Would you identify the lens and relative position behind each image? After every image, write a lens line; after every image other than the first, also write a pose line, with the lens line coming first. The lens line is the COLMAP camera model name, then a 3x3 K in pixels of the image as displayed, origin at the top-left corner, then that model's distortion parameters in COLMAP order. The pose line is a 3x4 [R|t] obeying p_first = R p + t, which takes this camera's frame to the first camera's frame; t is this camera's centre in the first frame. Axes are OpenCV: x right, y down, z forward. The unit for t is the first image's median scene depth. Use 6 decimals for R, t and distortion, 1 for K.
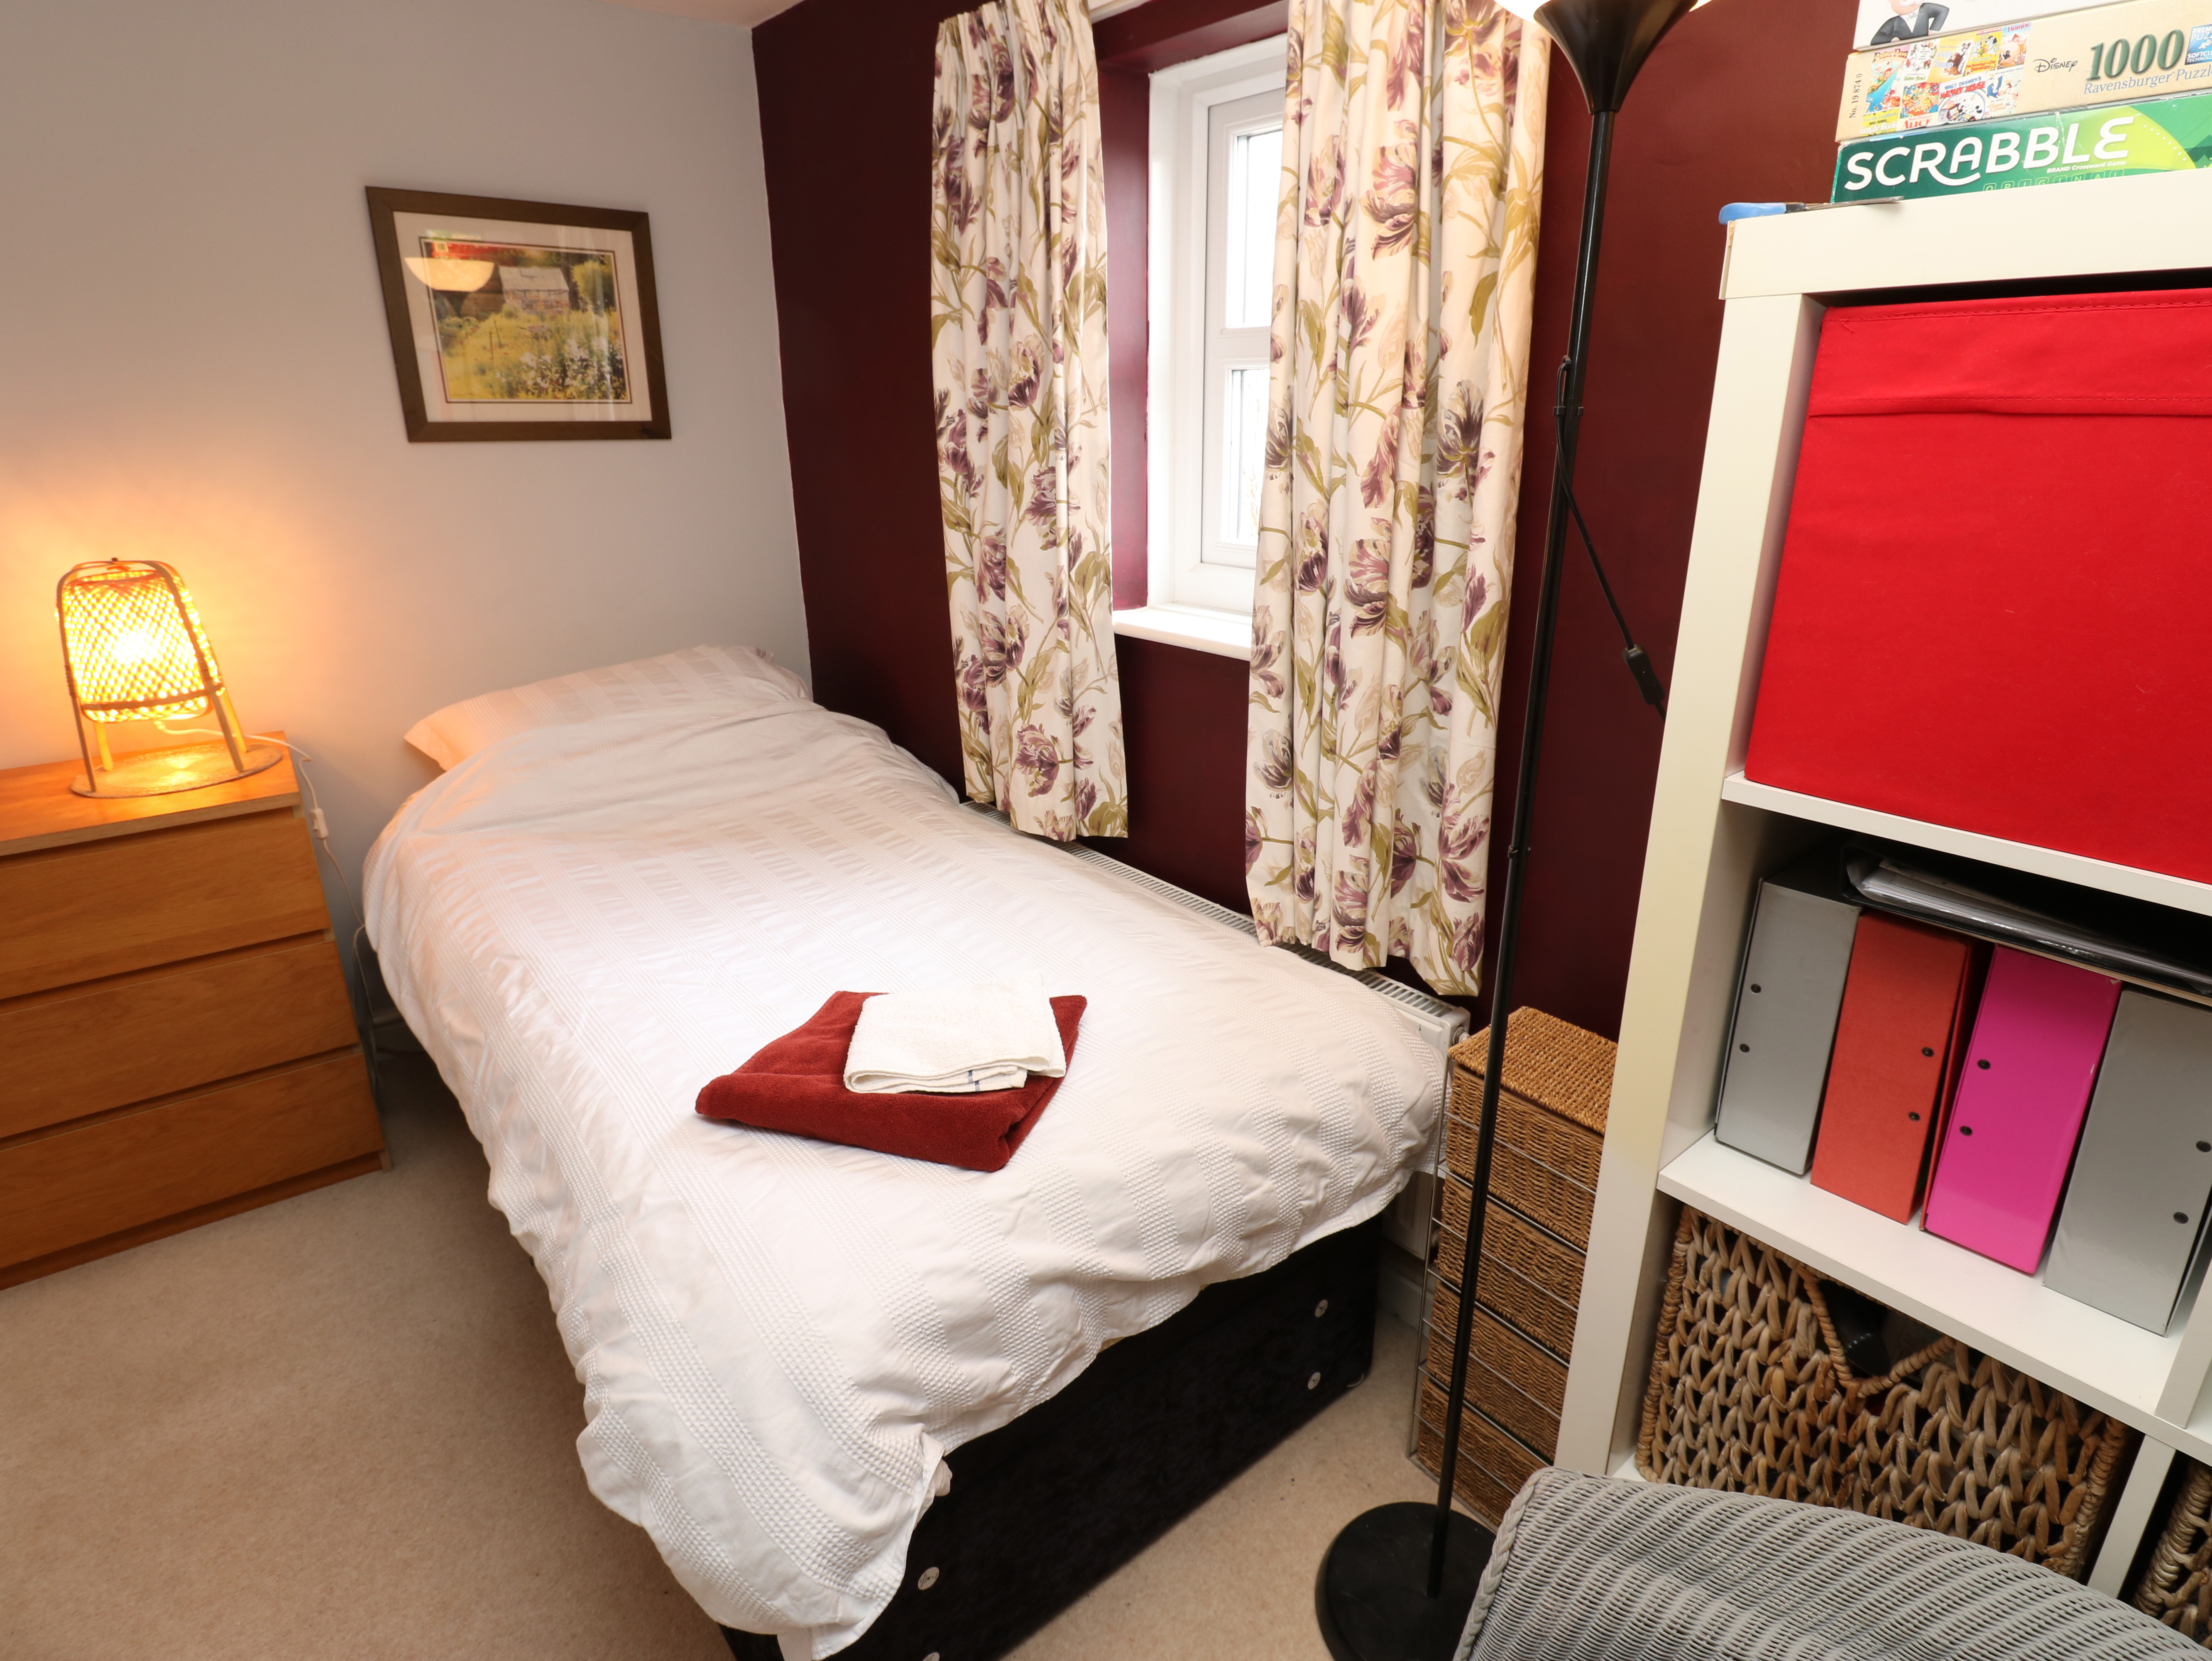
lens RADIAL K [[1148.5, 0, 1121.8], [0, 1148.5, 803.2], [0, 0, 1]] dist [0.003841, -0.015692]
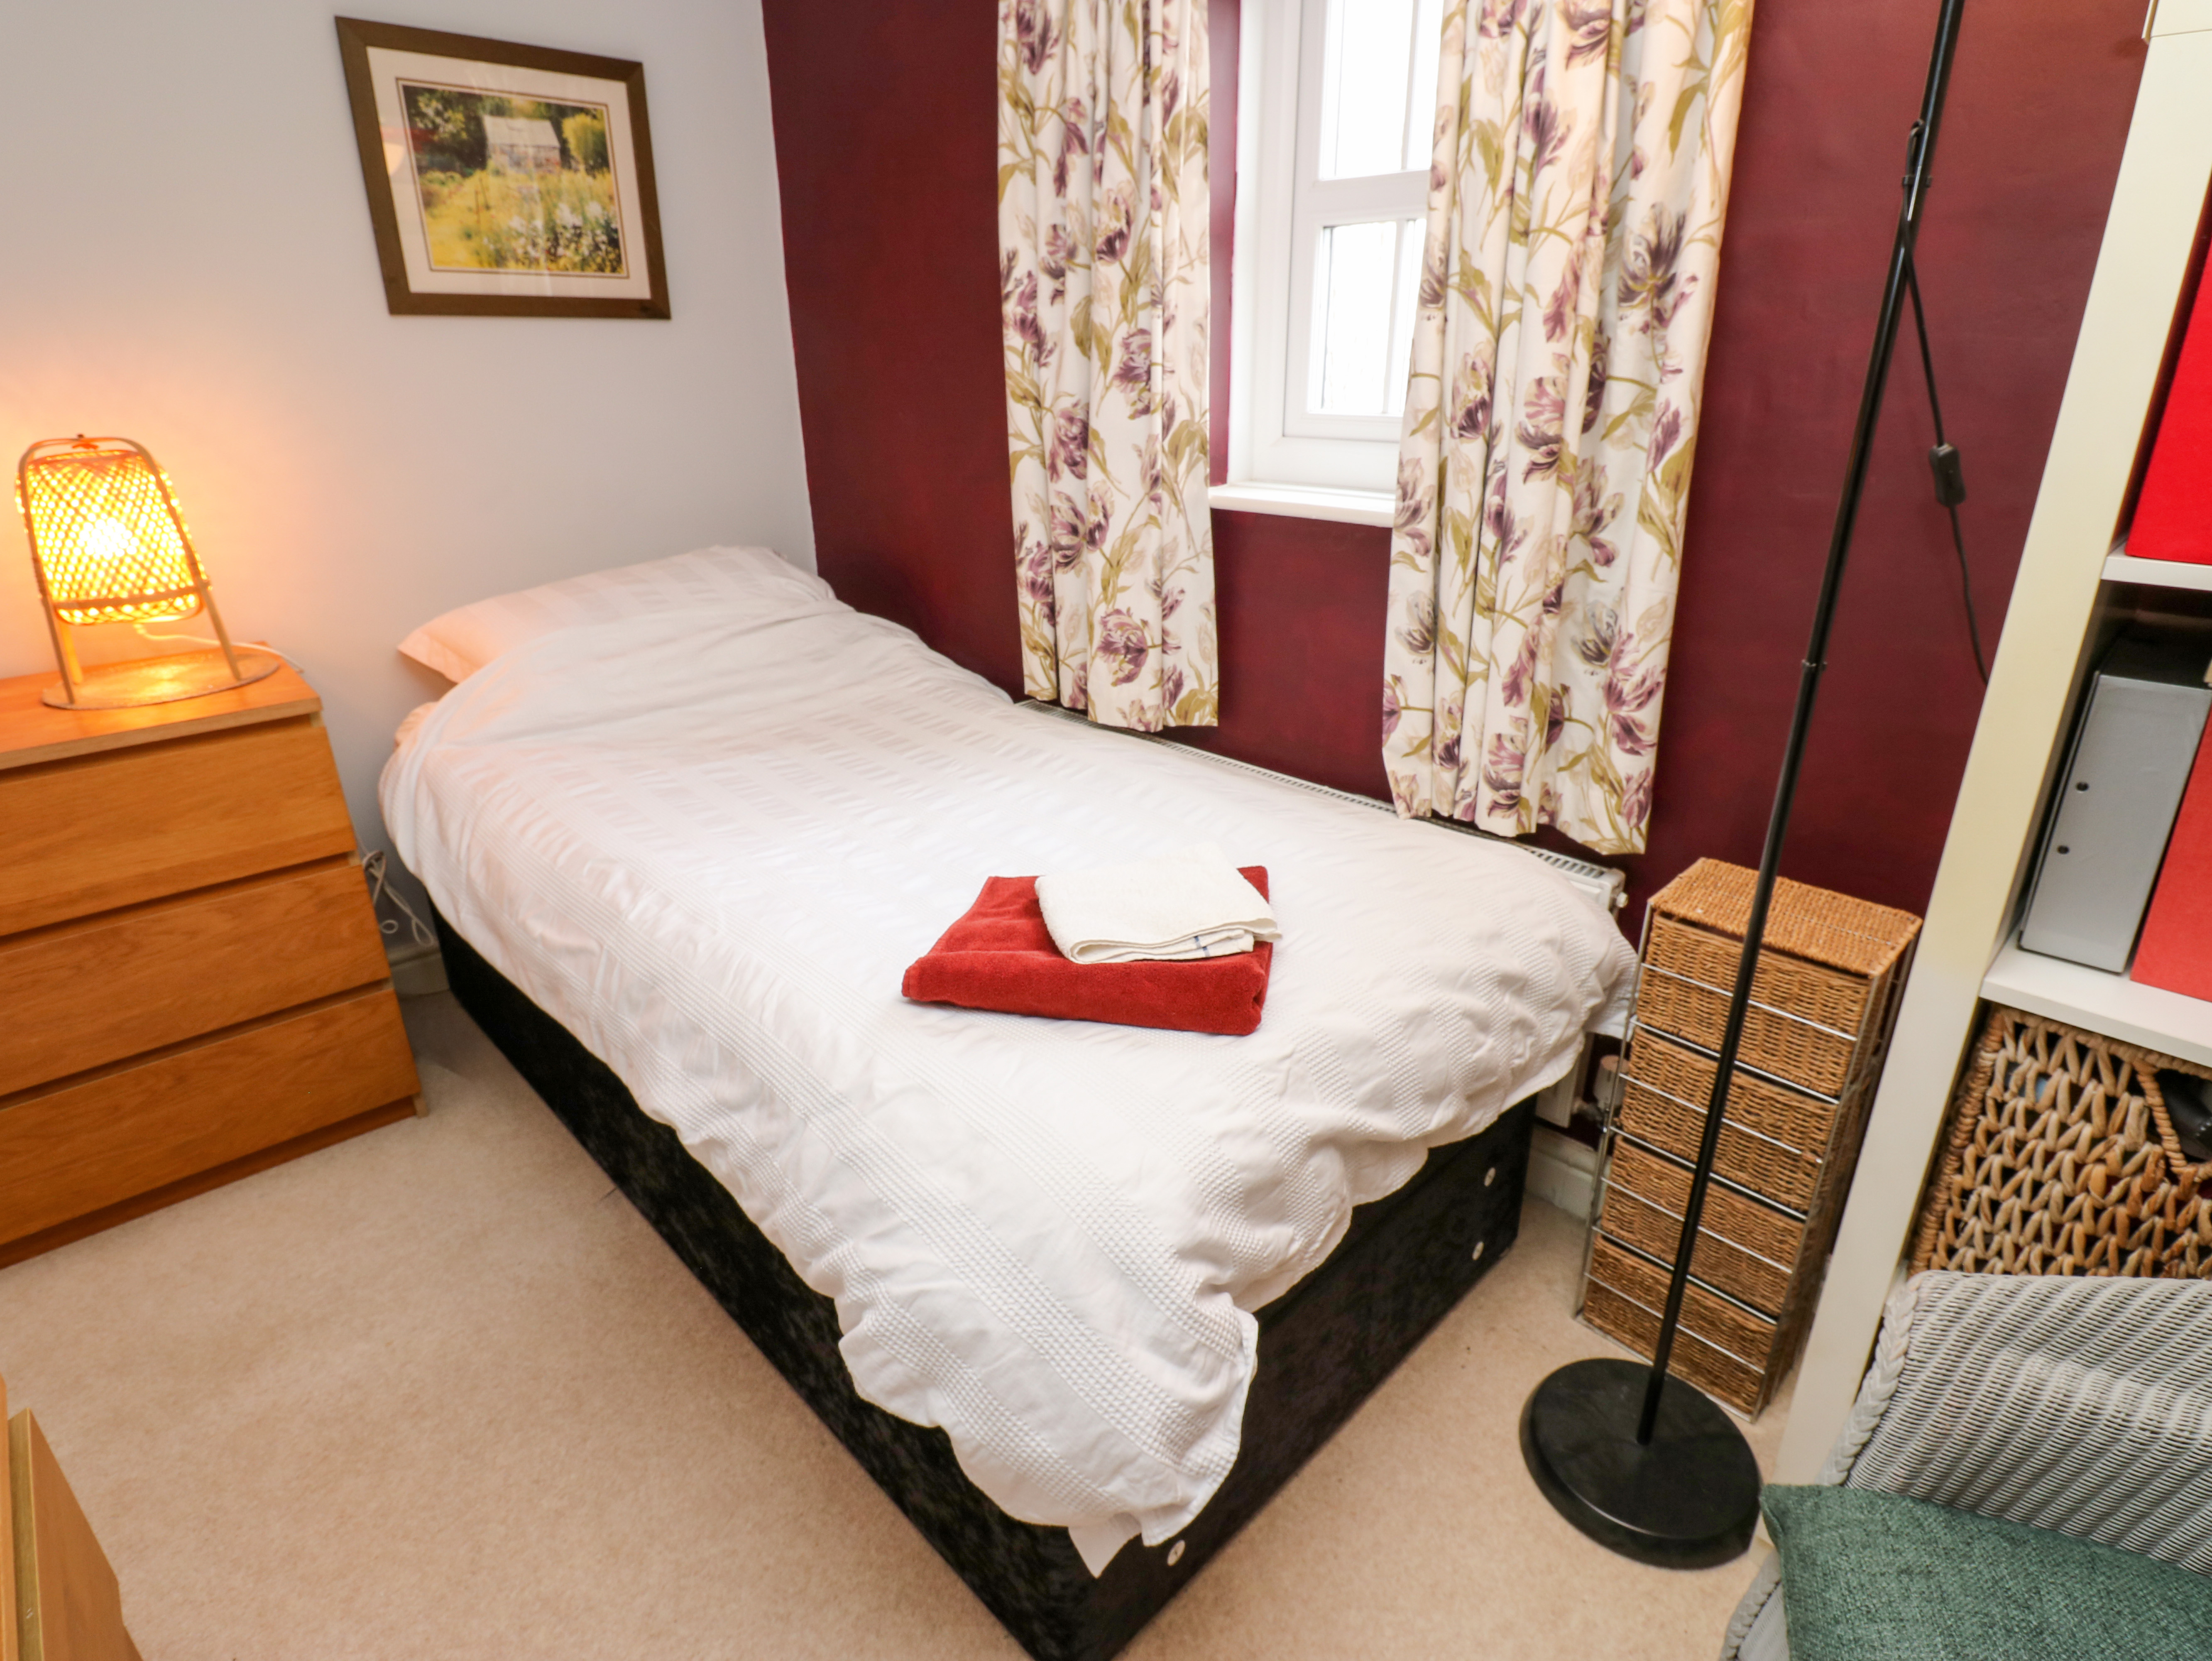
lens RADIAL K [[1148.5, 0, 1121.8], [0, 1148.5, 803.2], [0, 0, 1]] dist [0.003841, -0.015692]
pose [[0.995217, -0.037061, 0.090385, -0.224011], [0.032884, 0.998340, 0.047278, 0.063788], [-0.091987, -0.044080, 0.994784, 0.062500]]
